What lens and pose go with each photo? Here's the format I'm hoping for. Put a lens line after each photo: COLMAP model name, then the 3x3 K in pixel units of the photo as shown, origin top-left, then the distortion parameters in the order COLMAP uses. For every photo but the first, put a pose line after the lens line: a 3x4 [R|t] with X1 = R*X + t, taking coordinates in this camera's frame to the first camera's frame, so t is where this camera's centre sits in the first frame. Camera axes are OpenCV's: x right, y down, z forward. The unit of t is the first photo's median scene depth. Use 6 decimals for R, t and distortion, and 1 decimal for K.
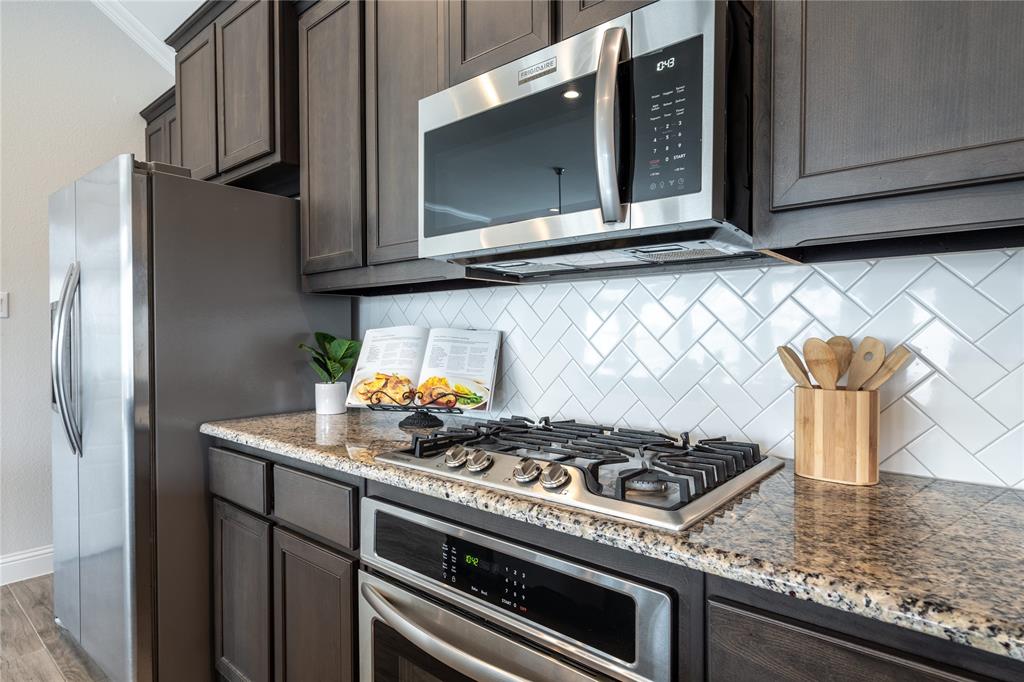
lens RADIAL K [[561.5, 0, 540.5], [0, 561.5, 340.5], [0, 0, 1]] dist [-0.002088, -0.000201]
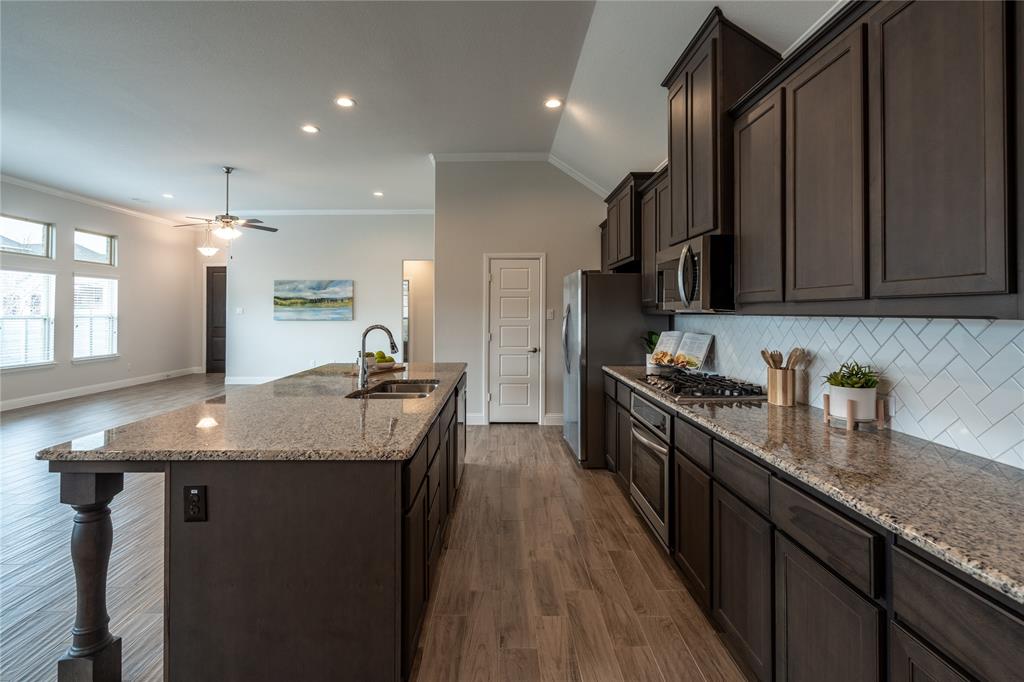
lens RADIAL K [[485.1, 0, 502.7], [0, 485.1, 302.3], [0, 0, 1]] dist [-0.001930, 0.000913]
pose [[0.632634, -0.013155, -0.774339, 0.919685], [-0.016242, 0.999410, -0.030248, -0.078870], [0.774281, 0.031713, 0.632047, -0.864429]]
